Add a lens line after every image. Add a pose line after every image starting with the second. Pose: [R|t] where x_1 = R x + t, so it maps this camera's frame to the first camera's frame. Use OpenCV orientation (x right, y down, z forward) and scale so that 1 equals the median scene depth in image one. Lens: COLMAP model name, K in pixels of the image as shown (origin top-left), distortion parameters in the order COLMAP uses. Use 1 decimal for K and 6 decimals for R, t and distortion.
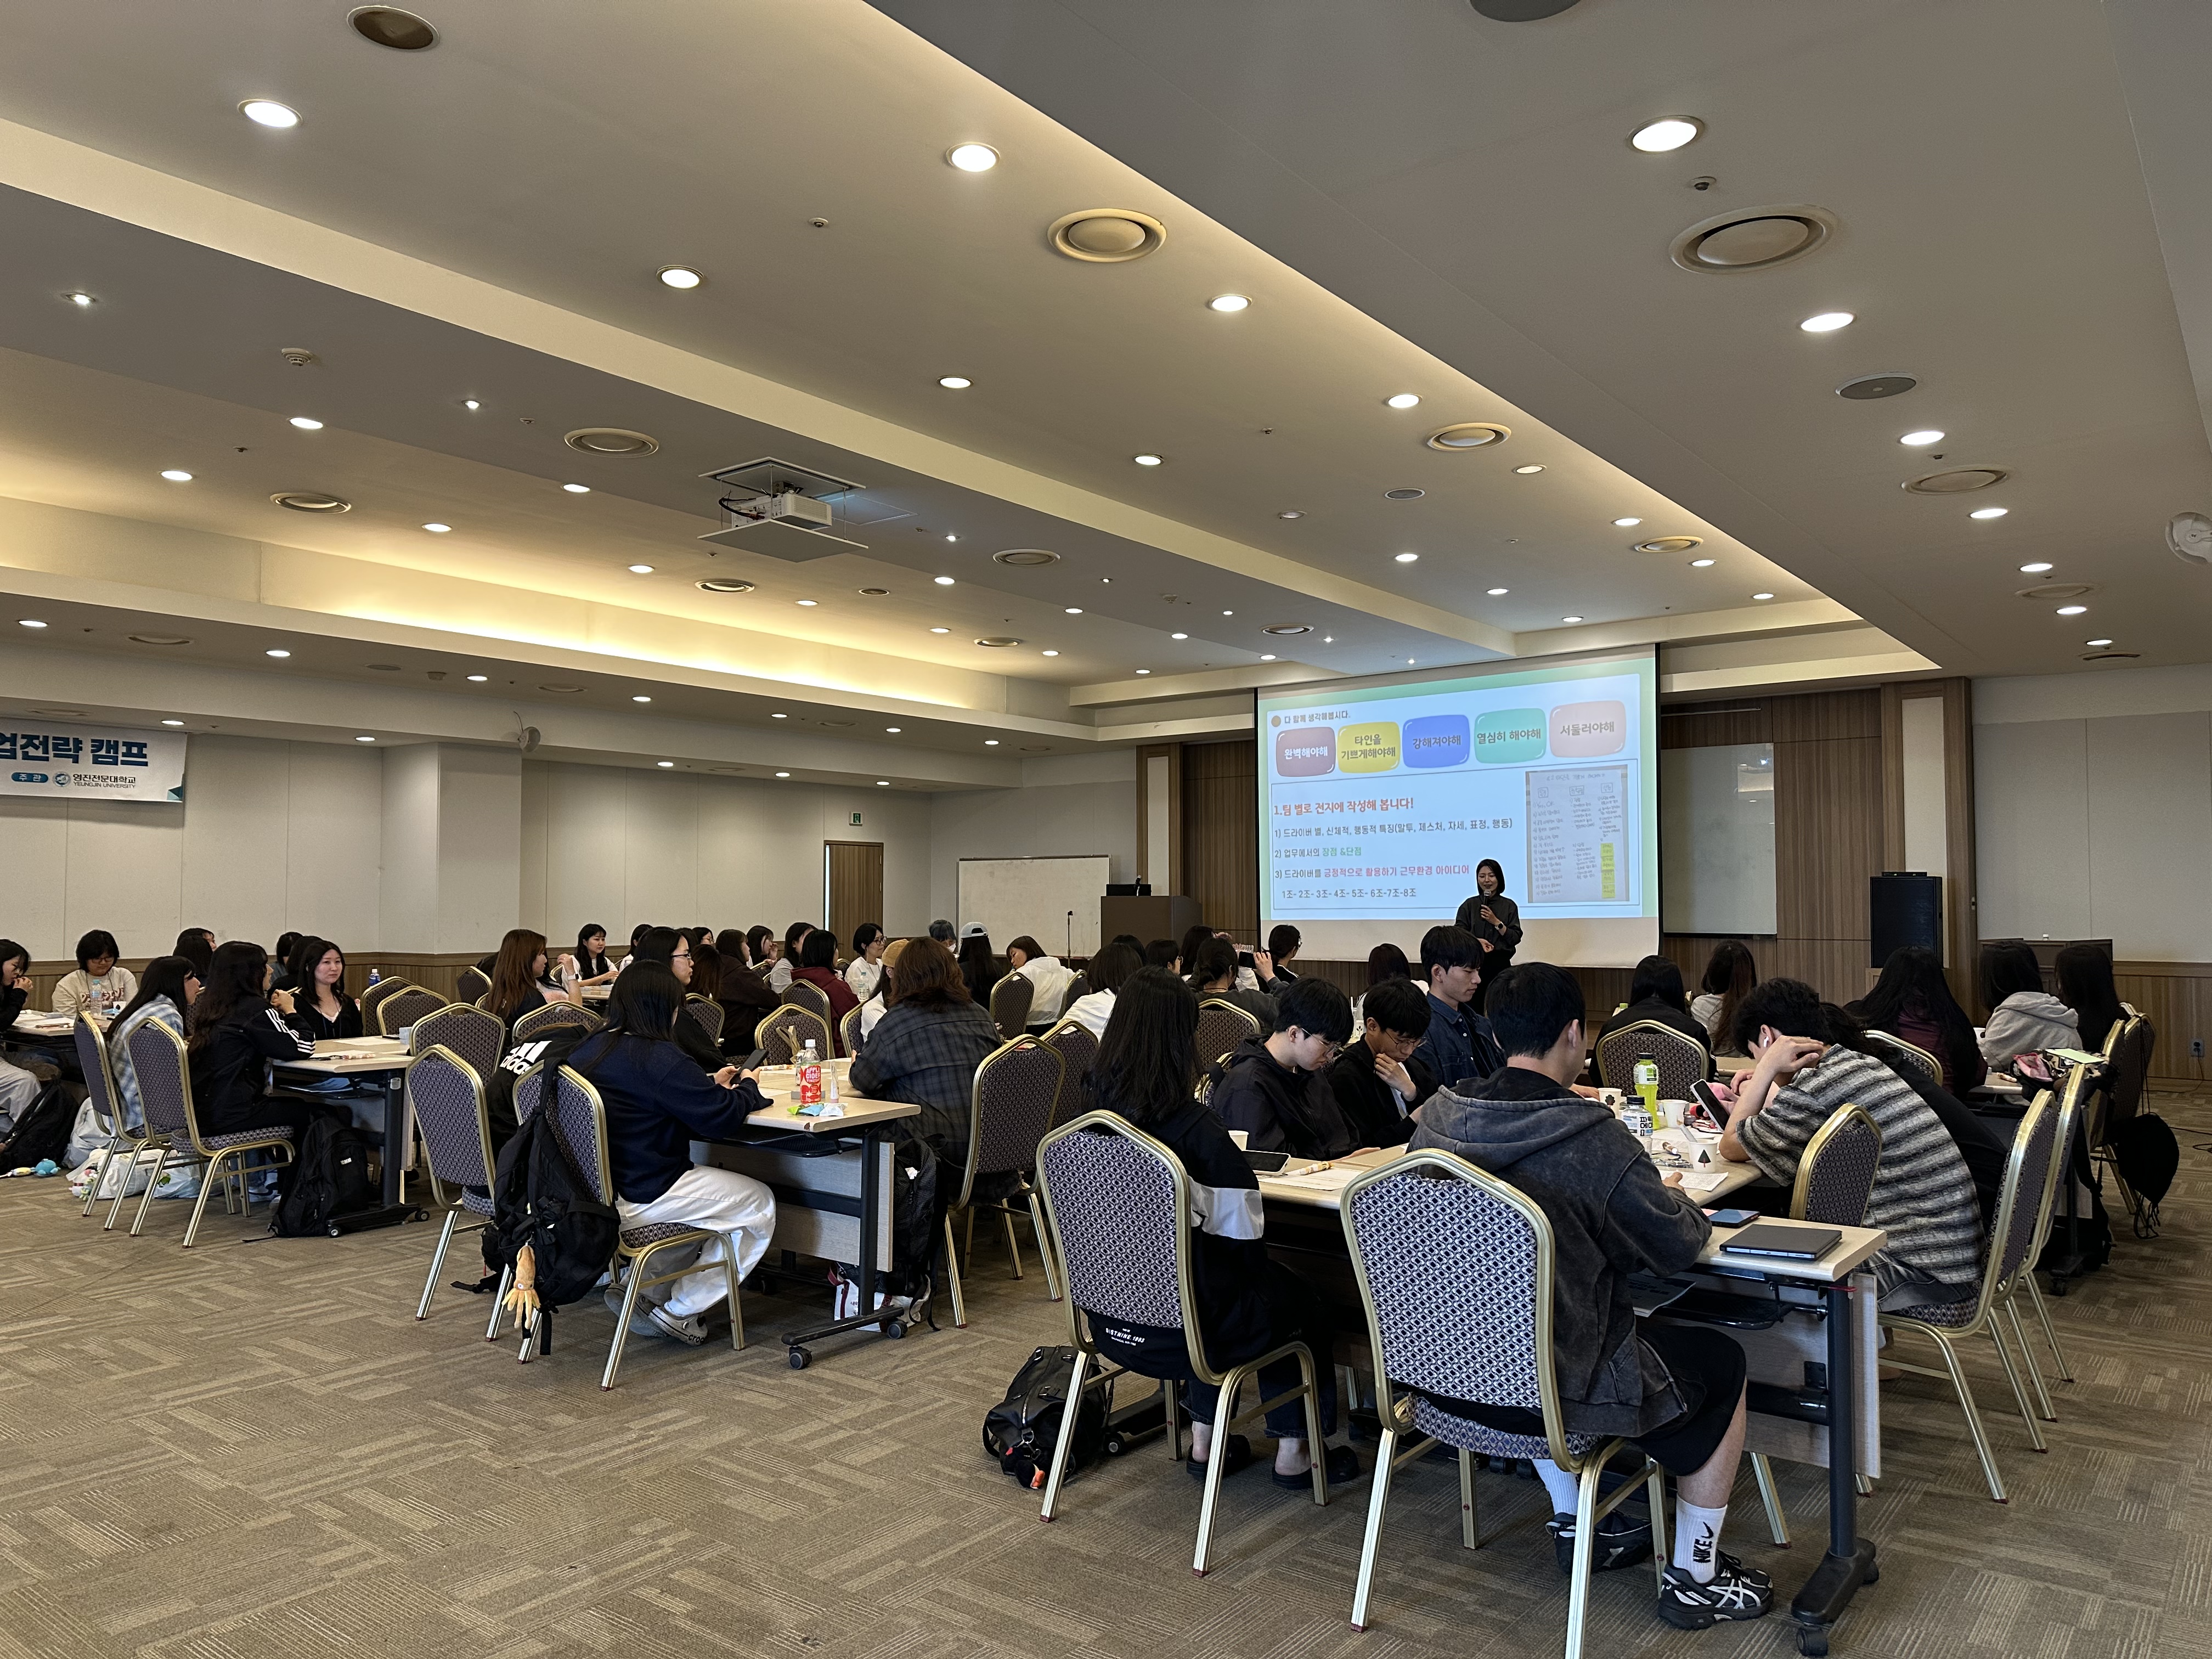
lens RADIAL K [[1525.6, 0, 1106.0], [0, 1525.6, 829.5], [0, 0, 1]] dist [0.065303, 0.000277]
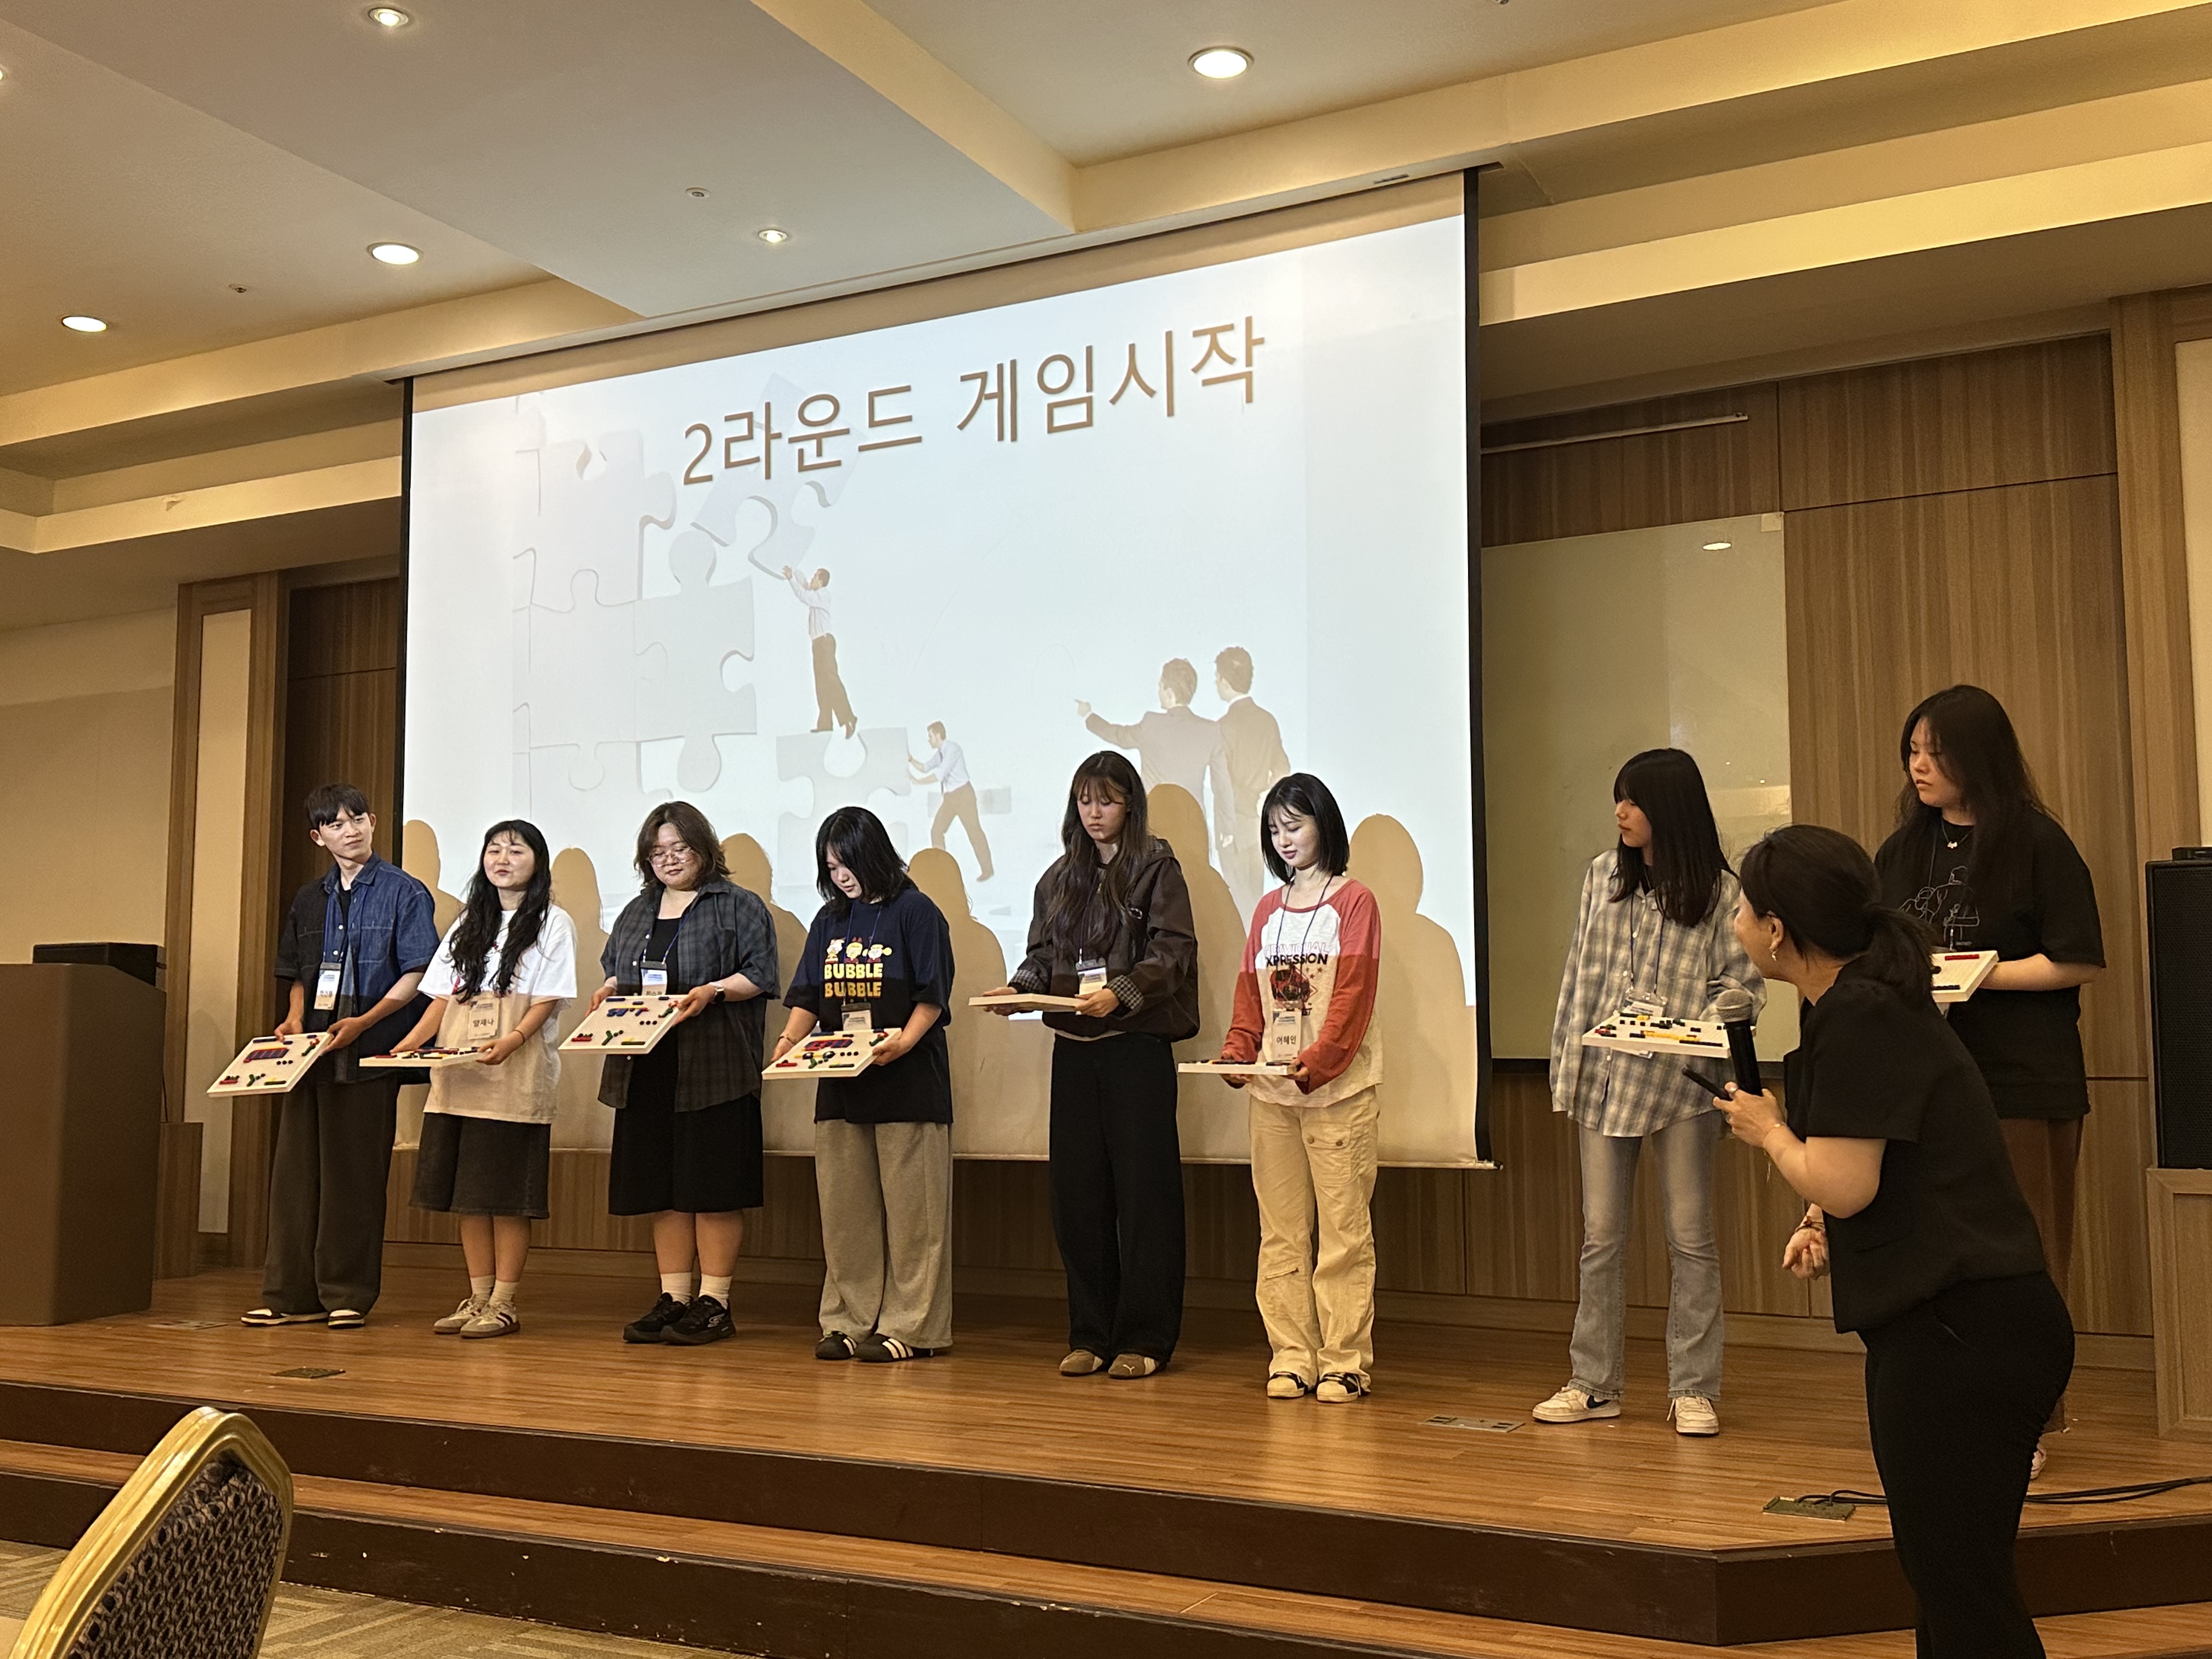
lens RADIAL K [[2151.1, 0, 1111.0], [0, 2151.1, 798.0], [0, 0, 1]] dist [0.025181, -0.001609]
pose [[0.983286, 0.014865, 0.181460, 0.195310], [-0.006132, 0.998800, -0.048593, 0.032228], [-0.181964, 0.046668, 0.982197, 0.551221]]
